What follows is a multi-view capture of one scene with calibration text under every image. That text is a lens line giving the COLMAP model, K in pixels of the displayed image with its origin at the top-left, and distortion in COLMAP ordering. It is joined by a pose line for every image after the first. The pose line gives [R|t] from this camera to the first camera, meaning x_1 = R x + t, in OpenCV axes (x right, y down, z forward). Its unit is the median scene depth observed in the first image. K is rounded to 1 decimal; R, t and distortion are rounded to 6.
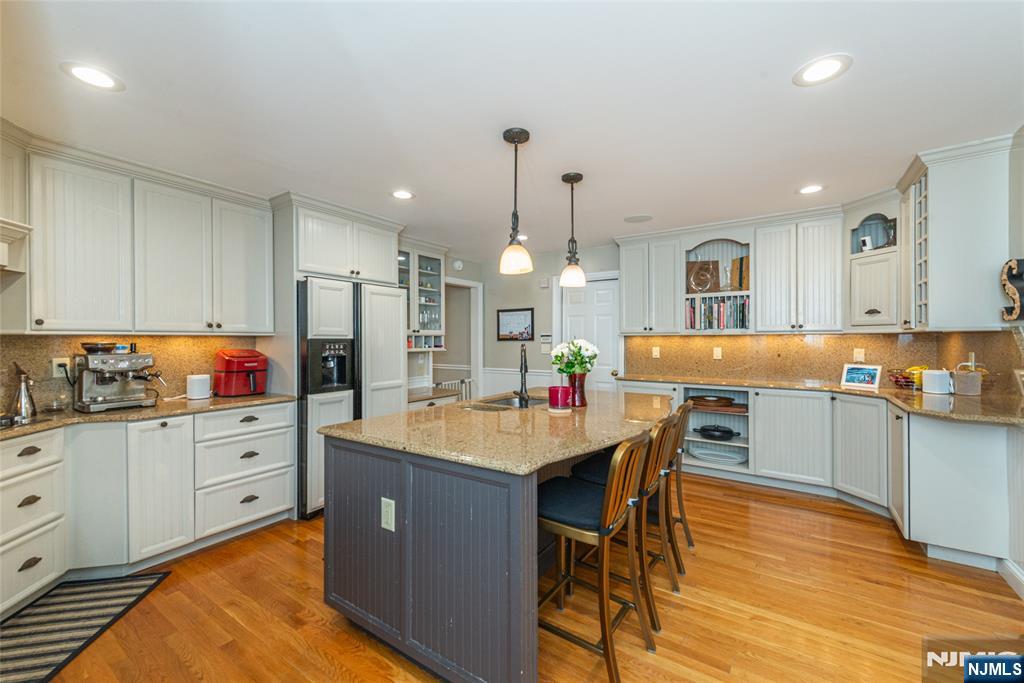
lens RADIAL K [[408.3, 0, 515.3], [0, 408.3, 342.7], [0, 0, 1]] dist [-0.019554, -0.001389]
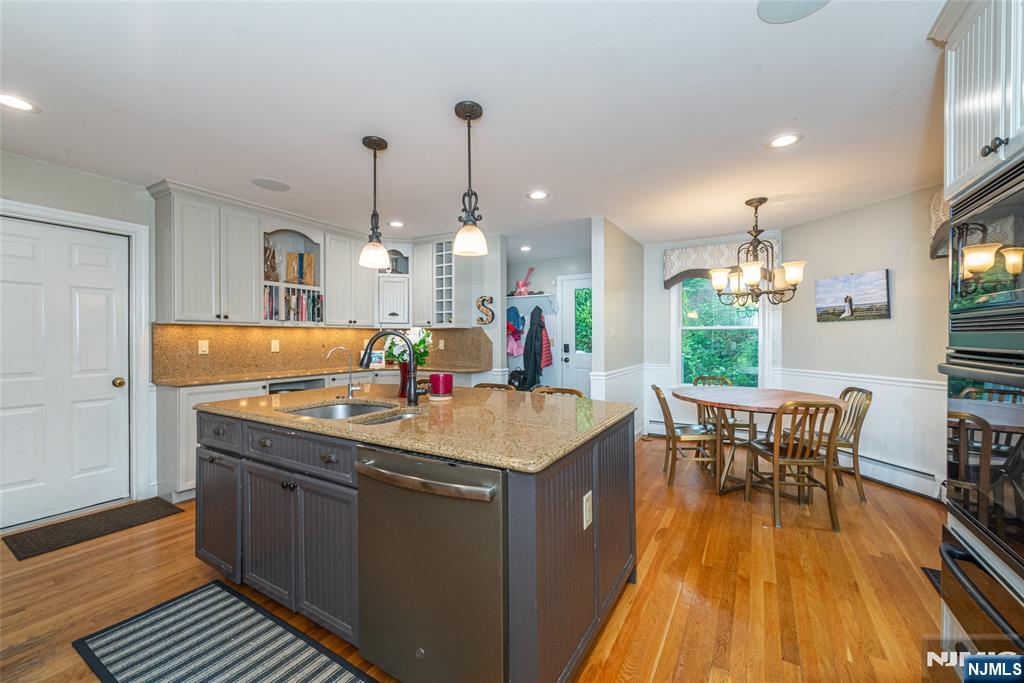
lens RADIAL K [[408.3, 0, 514.1], [0, 408.3, 339.6], [0, 0, 1]] dist [-0.019554, -0.001389]
pose [[-0.060898, -0.002326, 0.998141, -0.528802], [0.005091, 0.999984, 0.002641, 0.012335], [-0.998131, 0.005242, -0.060885, 0.516684]]
